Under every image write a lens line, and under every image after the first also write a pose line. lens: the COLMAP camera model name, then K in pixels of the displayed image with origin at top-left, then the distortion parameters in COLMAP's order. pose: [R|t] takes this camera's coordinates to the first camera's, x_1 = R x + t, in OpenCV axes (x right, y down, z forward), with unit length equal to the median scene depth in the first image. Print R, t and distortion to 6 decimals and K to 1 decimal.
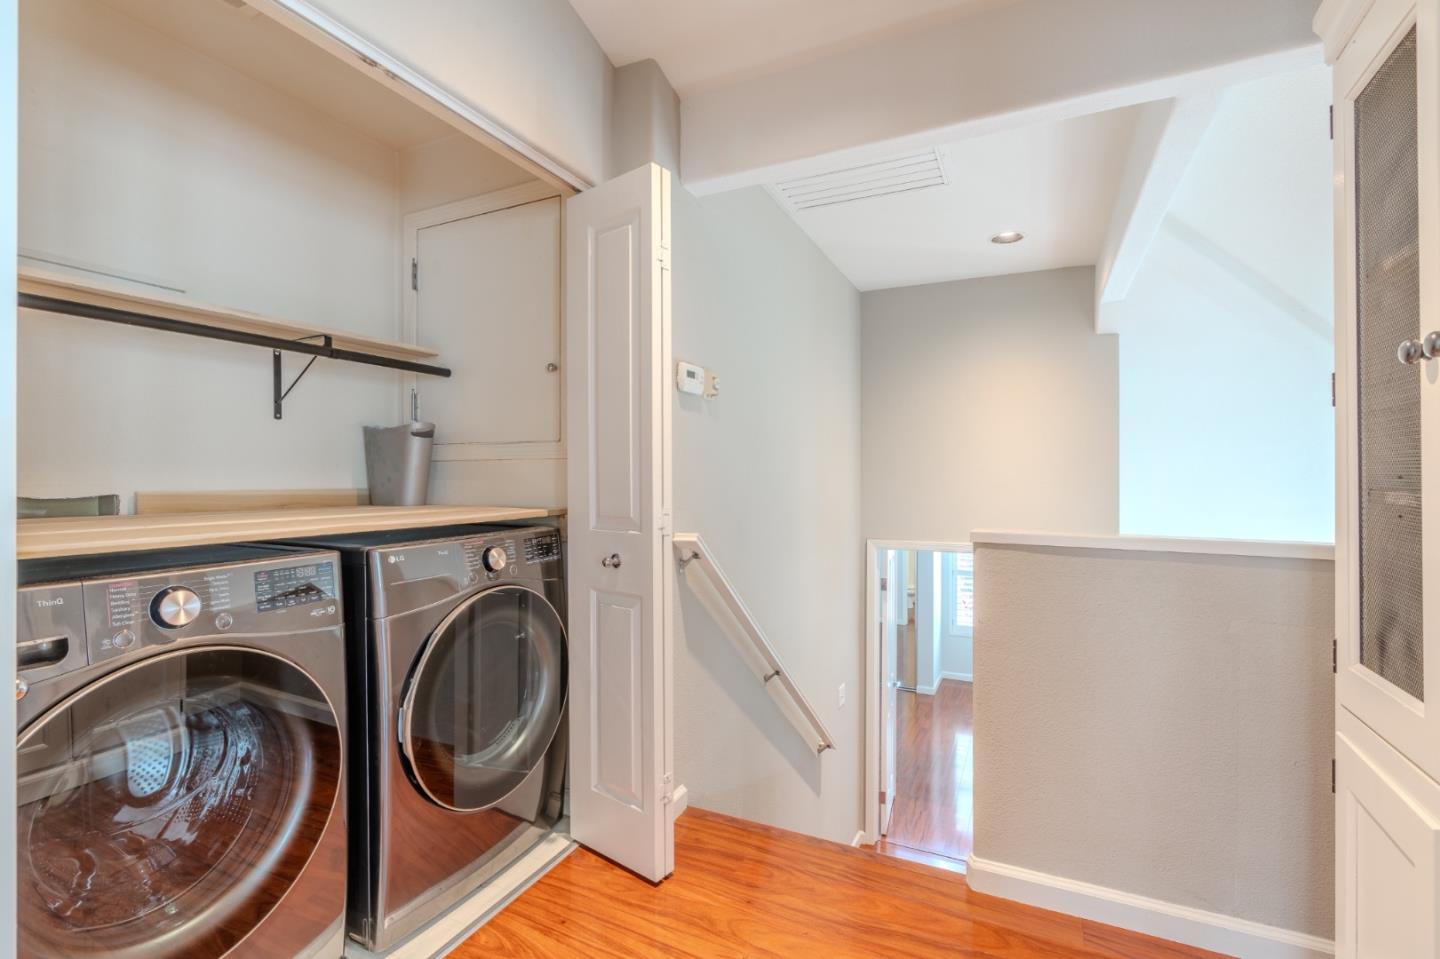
lens RADIAL K [[674.9, 0, 715.9], [0, 674.9, 479.5], [0, 0, 1]] dist [-0.021799, -0.000043]
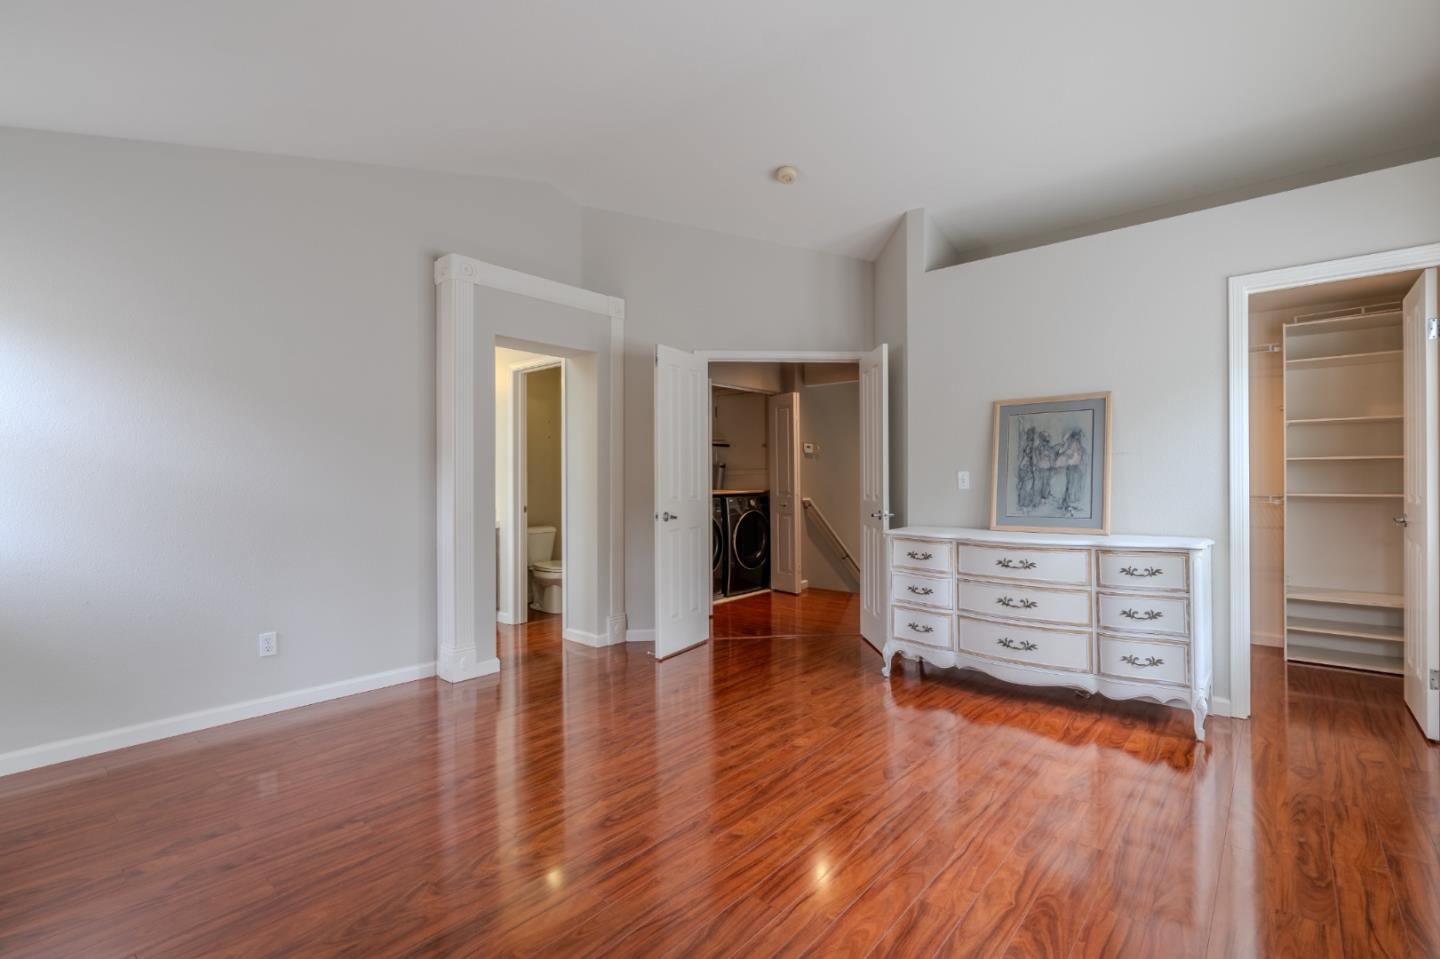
lens RADIAL K [[674.9, 0, 719.9], [0, 674.9, 479.6], [0, 0, 1]] dist [-0.021799, -0.000043]
pose [[0.970601, -0.003957, -0.240660, 0.330680], [0.004149, 0.999991, 0.000291, -0.009091], [0.240657, -0.001281, 0.970609, -2.218603]]
